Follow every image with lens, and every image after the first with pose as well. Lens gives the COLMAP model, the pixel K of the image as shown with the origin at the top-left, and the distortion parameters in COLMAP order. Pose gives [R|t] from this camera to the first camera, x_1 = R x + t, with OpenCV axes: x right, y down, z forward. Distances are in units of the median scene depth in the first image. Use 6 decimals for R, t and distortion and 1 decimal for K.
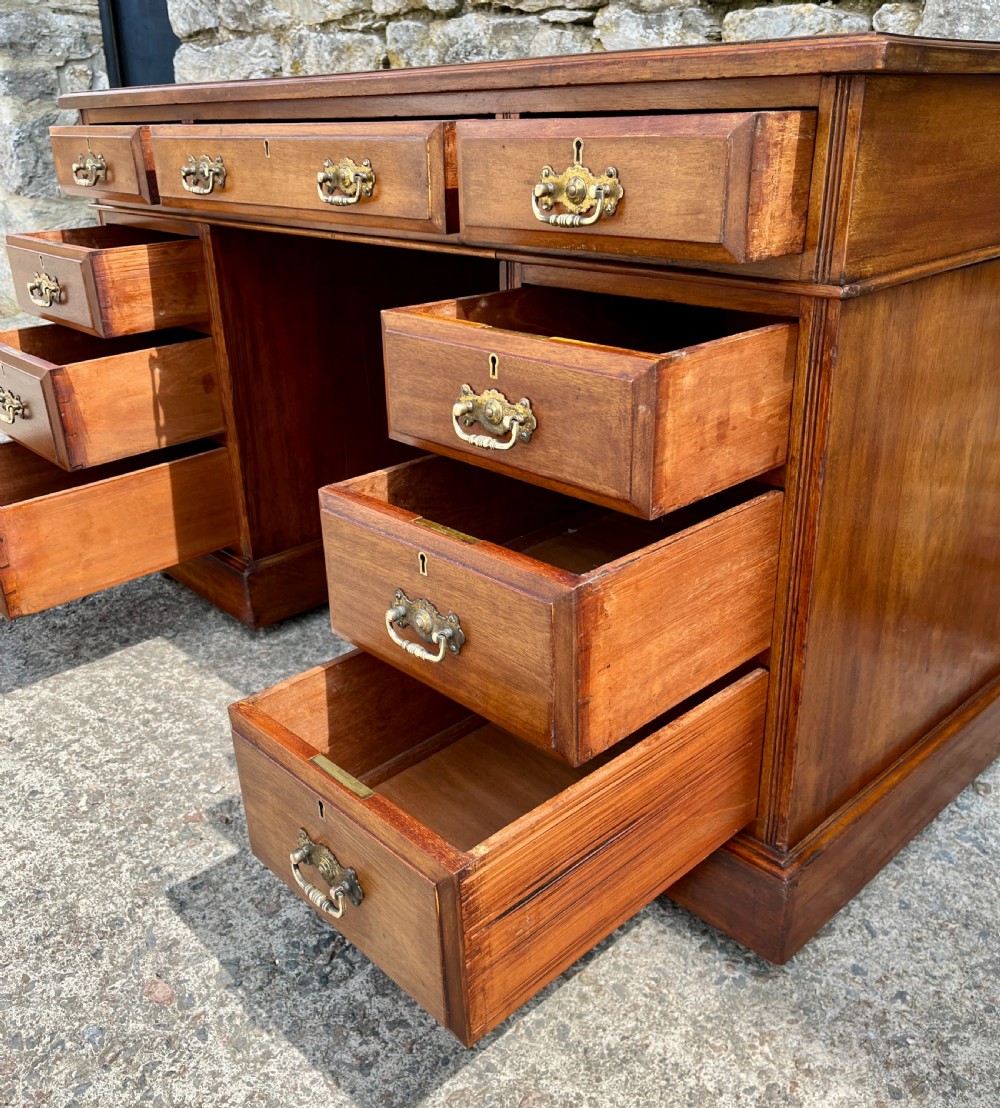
lens RADIAL K [[1017.5, 0, 492.9], [0, 1017.5, 532.6], [0, 0, 1]] dist [0.054900, -0.082324]
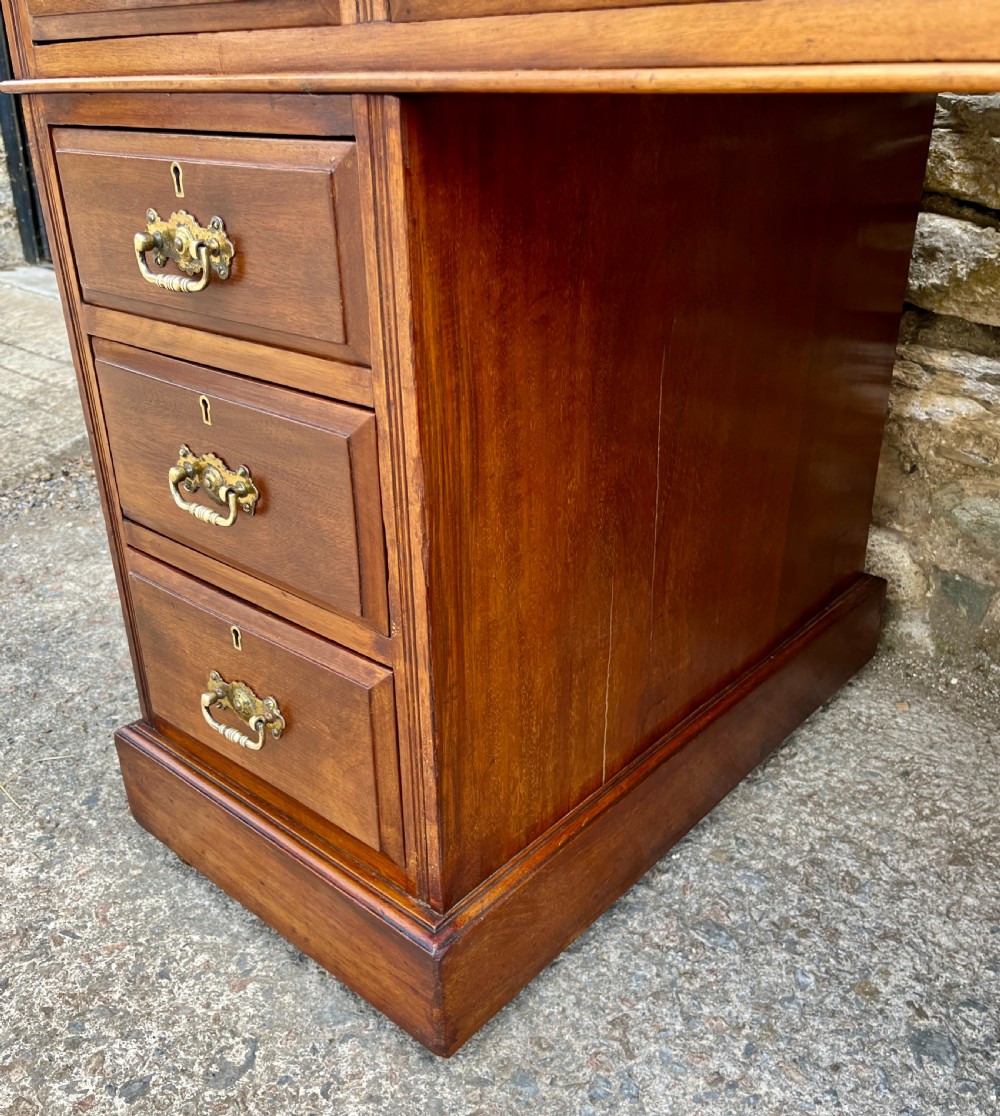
lens RADIAL K [[1028.0, 0, 511.9], [0, 1028.0, 579.3], [0, 0, 1]] dist [0.084404, -0.123939]
pose [[0.993205, -0.038132, 0.109954, -0.300856], [0.032261, 0.997982, 0.054684, -0.166729], [-0.111818, -0.050765, 0.992431, 0.681863]]
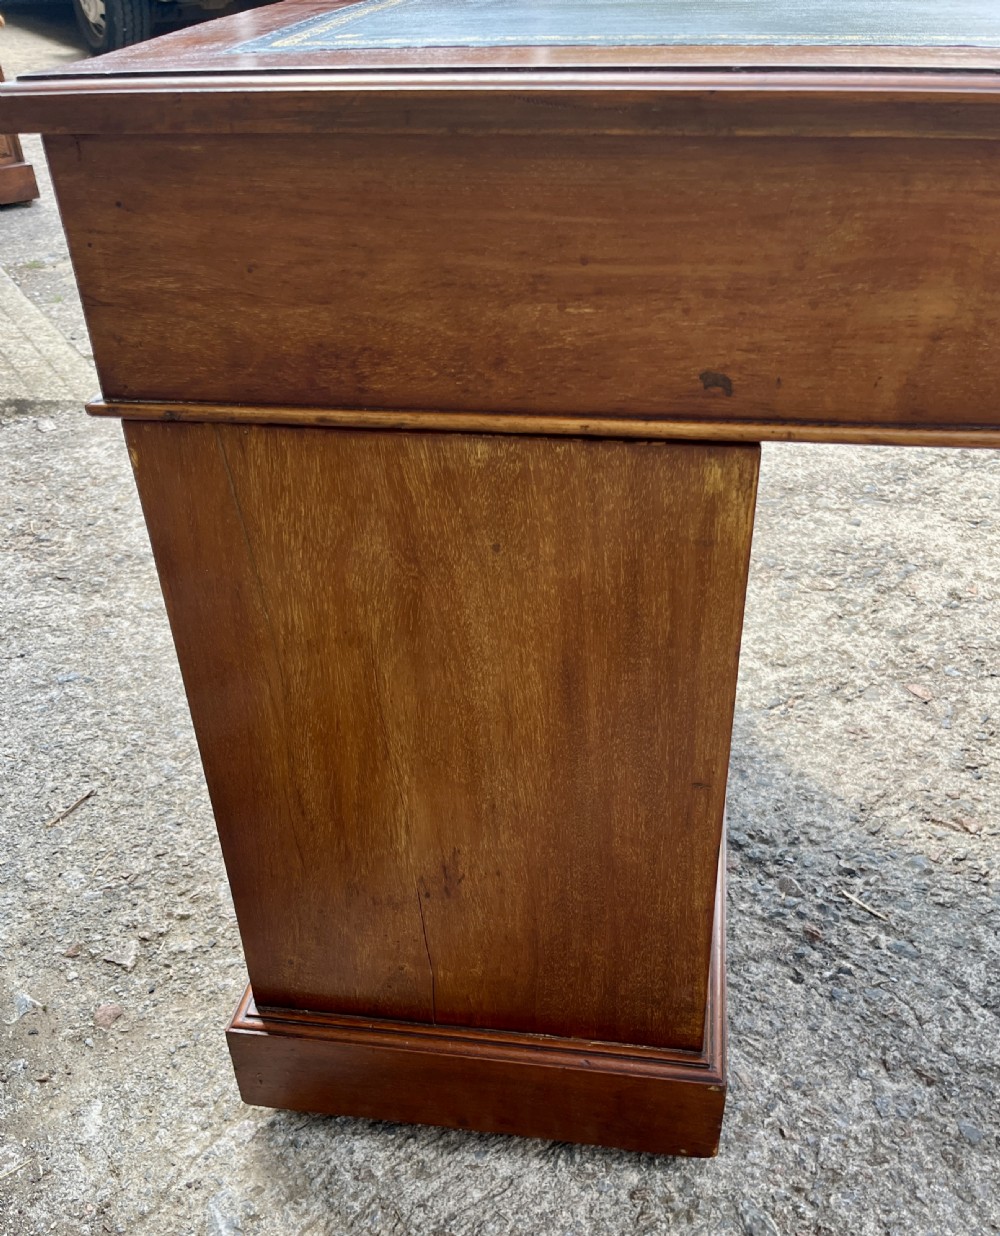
lens RADIAL K [[1185.7, 0, 513.4], [0, 1185.7, 701.6], [0, 0, 1]] dist [0.011775, -0.007236]
pose [[-0.976829, -0.072022, 0.201541, -0.087710], [0.131644, 0.540279, 0.831125, -0.699957], [-0.168747, 0.838398, -0.518278, 1.443165]]
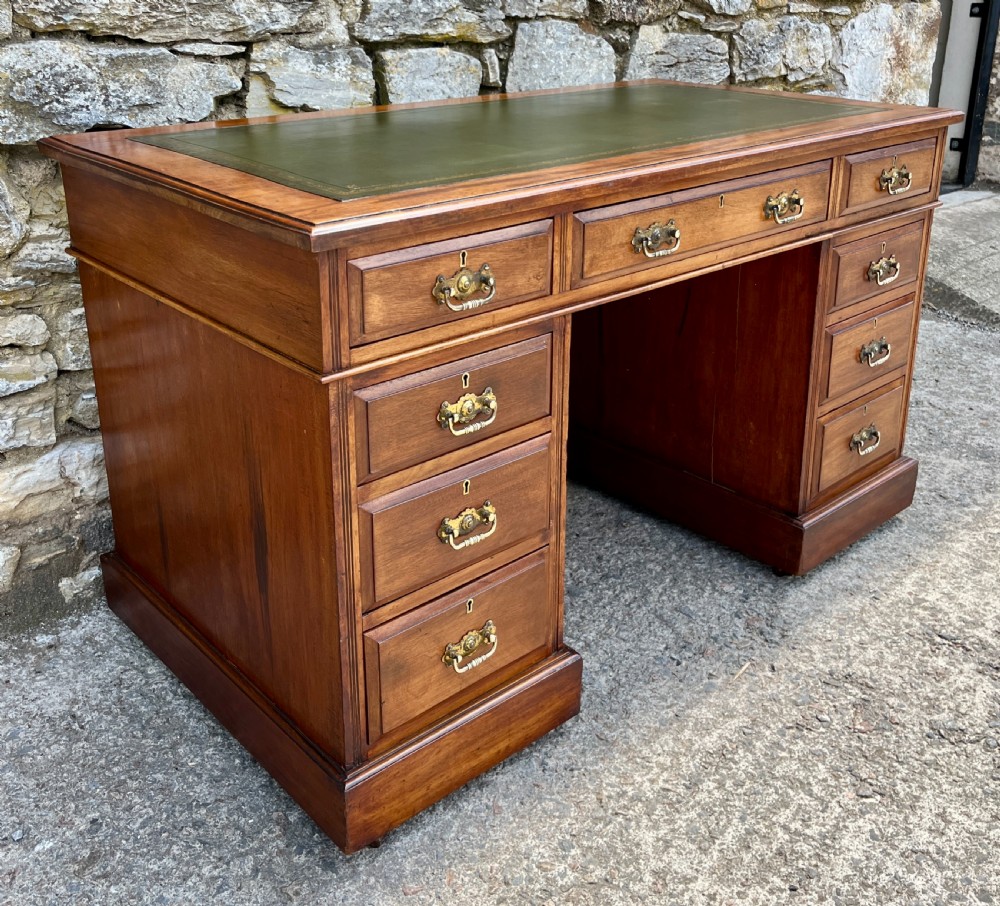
lens RADIAL K [[1063.8, 0, 519.6], [0, 1063.8, 337.9], [0, 0, 1]] dist [0.020483, 0.016561]
pose [[0.007436, -0.306878, 0.951720, -1.281447], [0.378323, 0.881866, 0.281398, -0.606144], [-0.925644, 0.357965, 0.122657, 0.988829]]
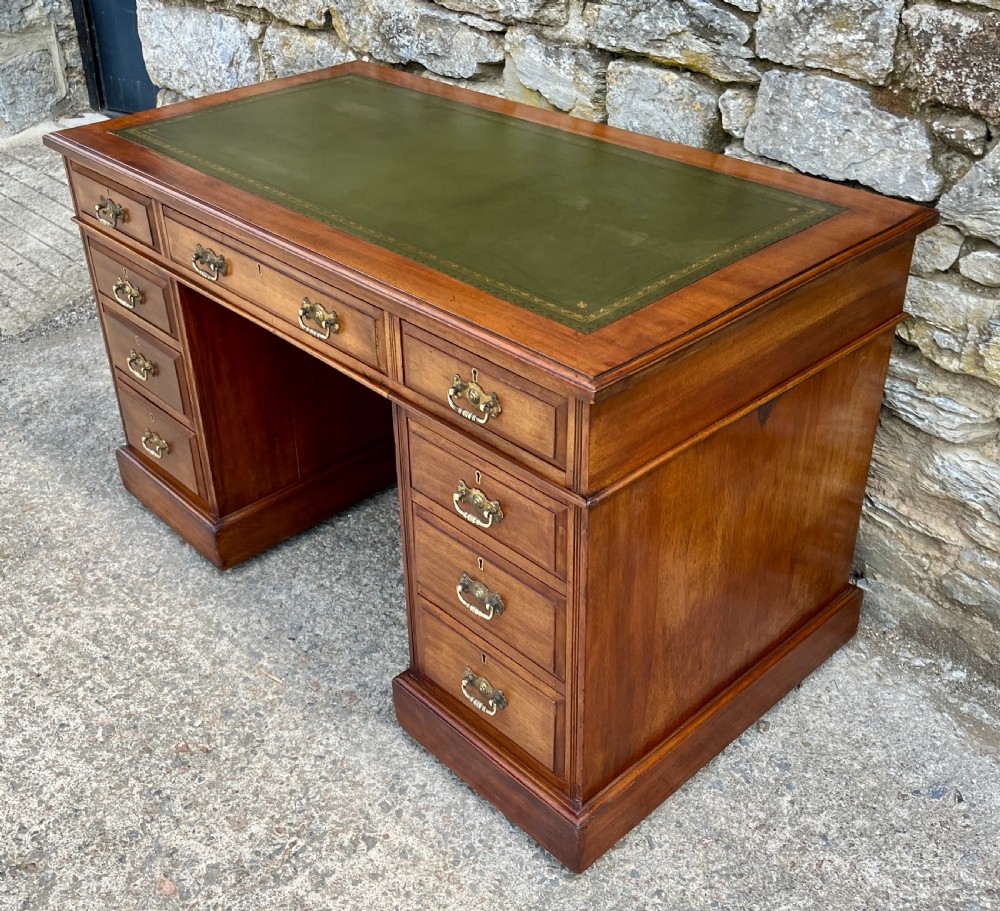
lens RADIAL K [[1137.8, 0, 483.1], [0, 1137.8, 408.5], [0, 0, 1]] dist [0.019190, 0.010412]
pose [[0.999998, 0.000300, -0.001831, 0.103225], [-0.000049, 0.990770, 0.135553, -0.350349], [0.001854, -0.135552, 0.990768, -0.413186]]
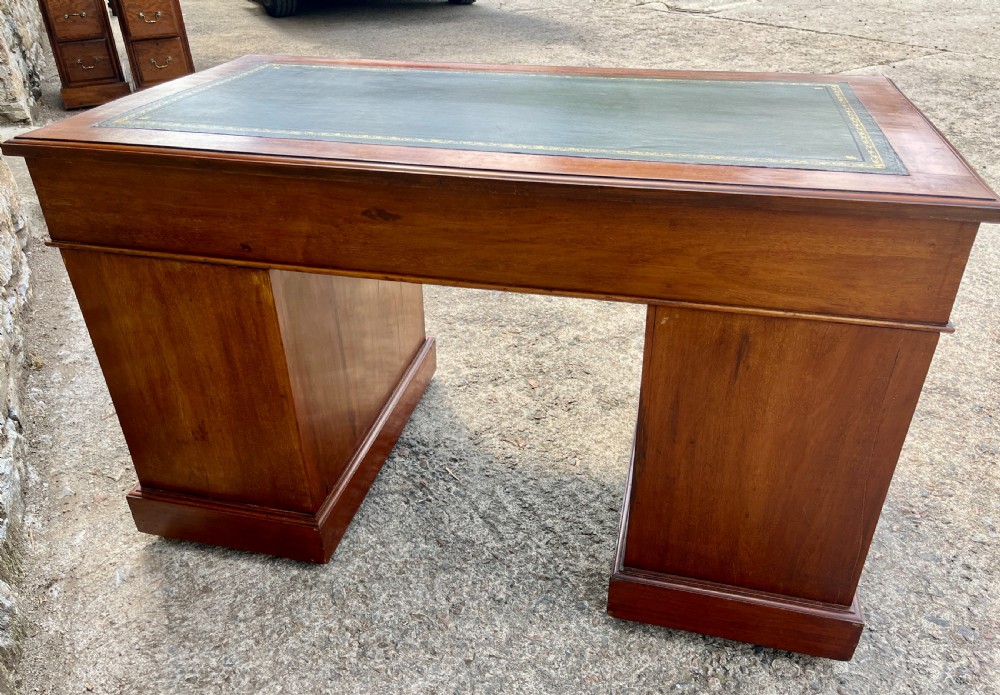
lens RADIAL K [[761.4, 0, 503.8], [0, 761.4, 361.3], [0, 0, 1]] dist [0.058918, -0.092065]
pose [[-0.958862, -0.116149, 0.259023, -0.586708], [0.142219, 0.593136, 0.792441, -0.941276], [-0.245677, 0.796680, -0.552217, 1.594728]]
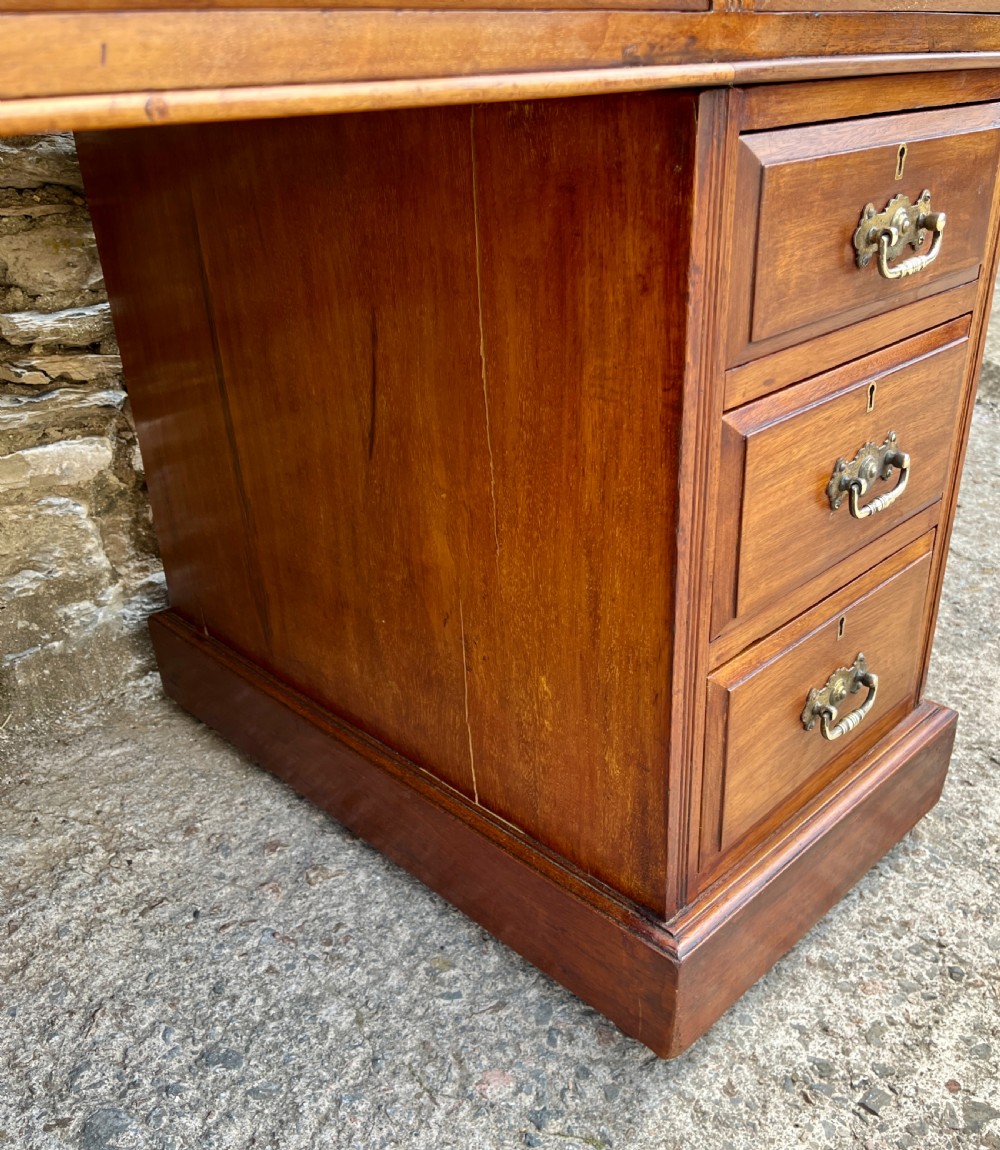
lens RADIAL K [[1040.5, 0, 509.1], [0, 1040.5, 601.0], [0, 0, 1]] dist [0.088858, -0.136613]
pose [[-0.021769, -0.438563, 0.898437, -0.397023], [0.408880, 0.816153, 0.408304, -0.234783], [-0.912329, 0.376241, 0.161552, 0.828653]]
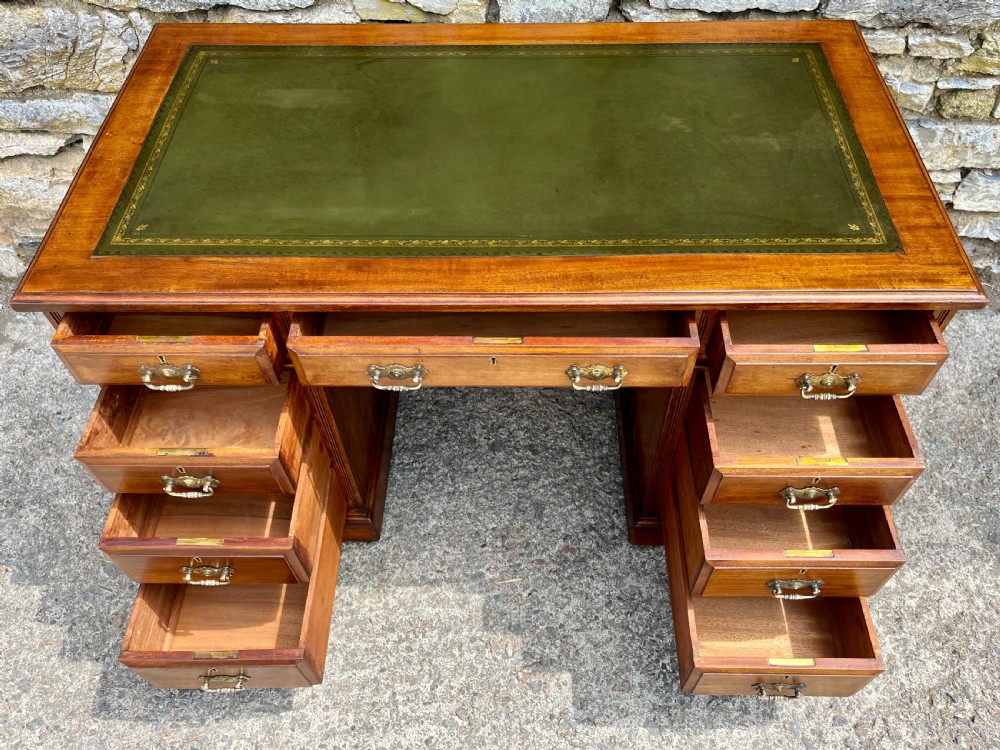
lens RADIAL K [[780.0, 0, 510.7], [0, 780.0, 366.6], [0, 0, 1]] dist [0.080107, -0.124555]
pose [[0.689406, -0.566083, 0.451962, -0.560535], [0.272490, 0.780770, 0.562270, -0.784524], [-0.671170, -0.264477, 0.692520, 0.245186]]
